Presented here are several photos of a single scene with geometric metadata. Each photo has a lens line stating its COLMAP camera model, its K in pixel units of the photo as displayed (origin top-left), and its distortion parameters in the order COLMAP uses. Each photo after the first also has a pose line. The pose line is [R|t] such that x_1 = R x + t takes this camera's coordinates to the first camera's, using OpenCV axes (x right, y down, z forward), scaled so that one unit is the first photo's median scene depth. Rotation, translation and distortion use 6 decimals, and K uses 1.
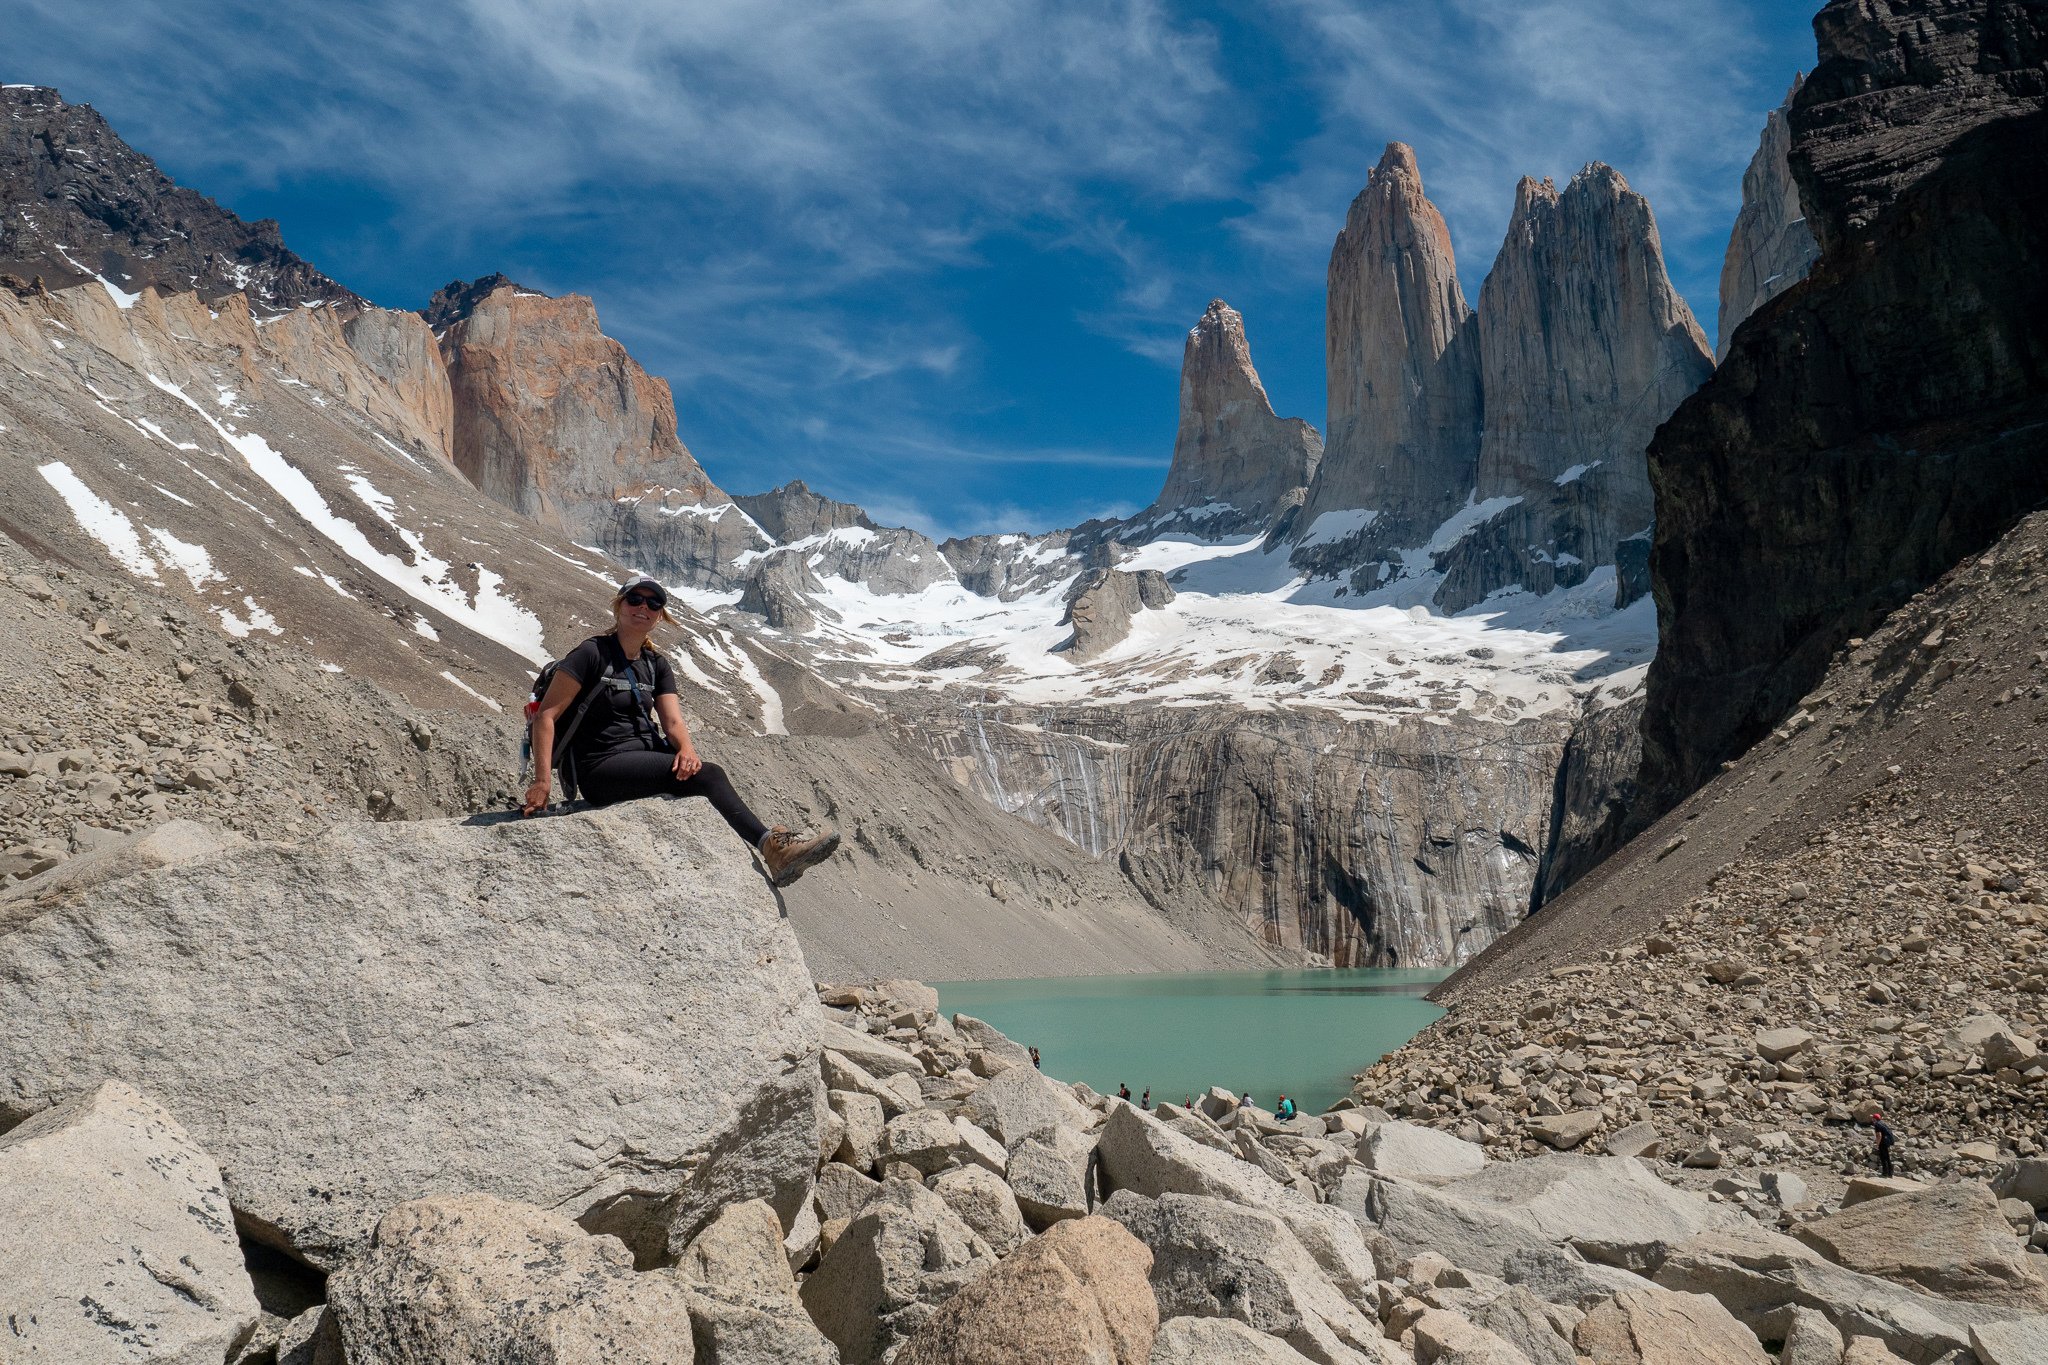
lens RADIAL K [[1491.6, 0, 1023.7], [0, 1491.6, 636.7], [0, 0, 1]] dist [0.006753, -0.001270]
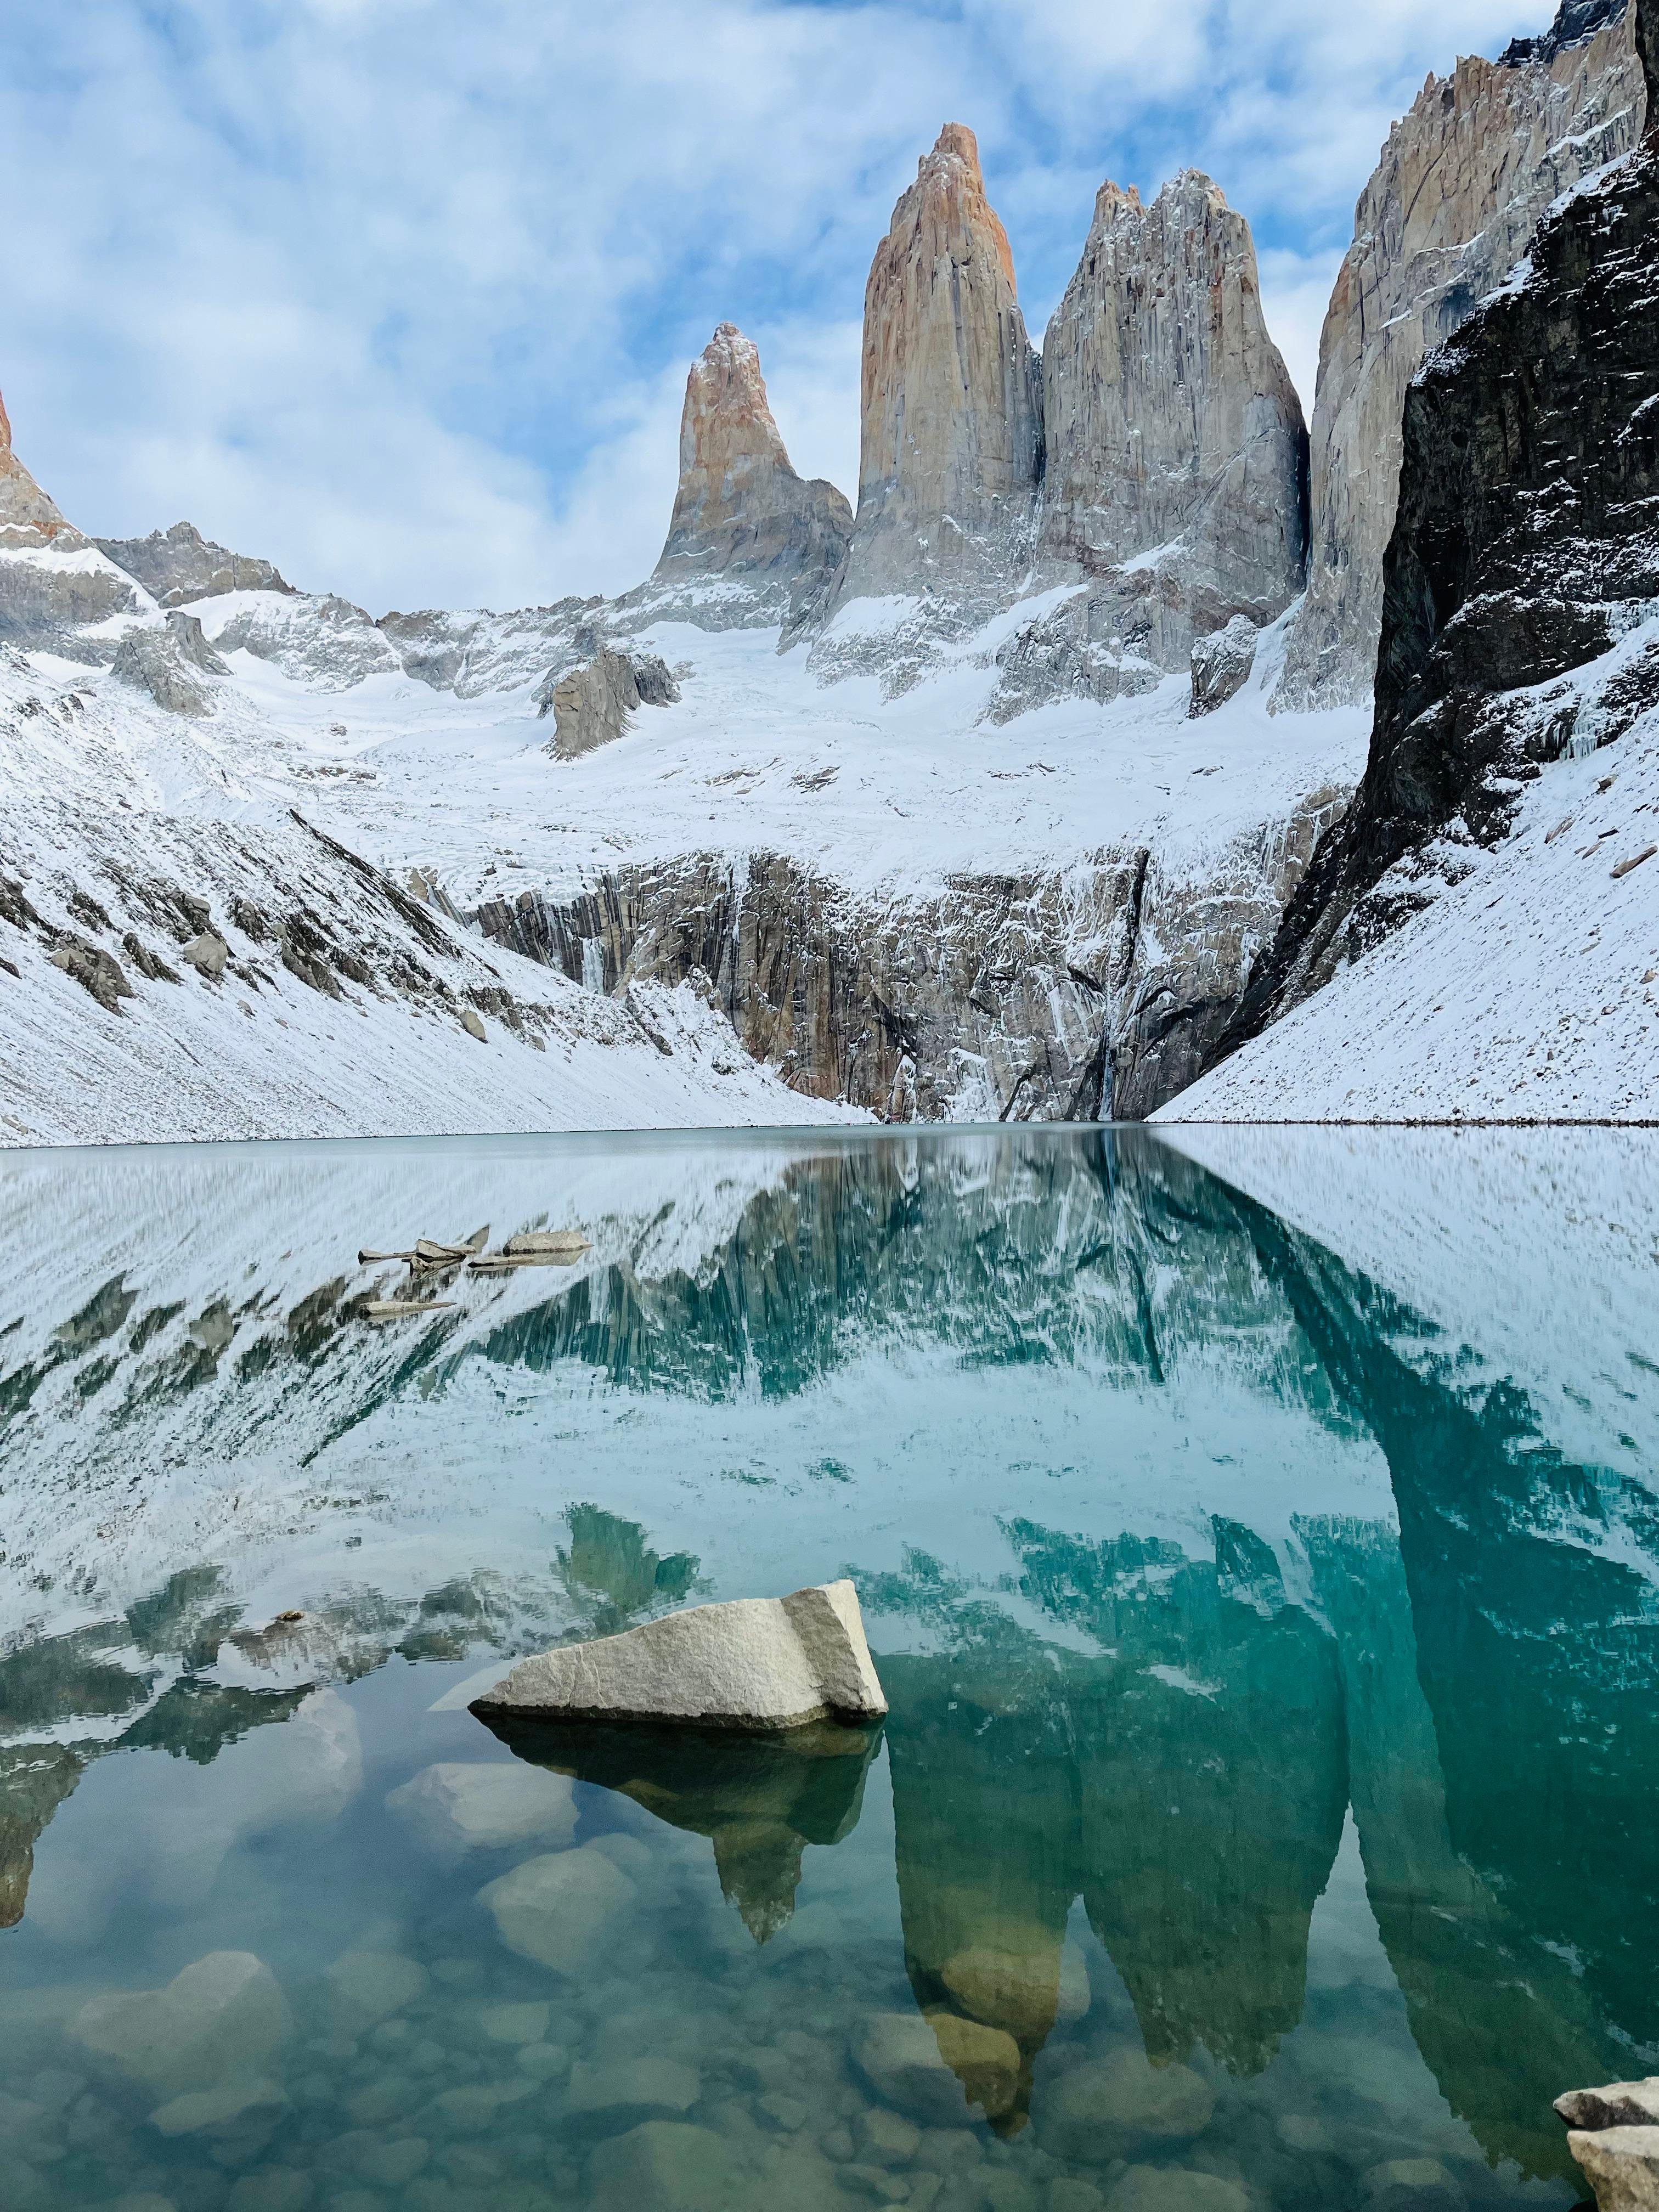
lens RADIAL K [[1653.9, 0, 829.5], [0, 1653.9, 1106.0], [0, 0, 1]] dist [0.033635, -0.048829]
pose [[0.978652, -0.010433, 0.205260, -0.025159], [-0.029951, 0.980810, 0.192652, 0.075507], [-0.203331, -0.194687, 0.959559, 0.244673]]
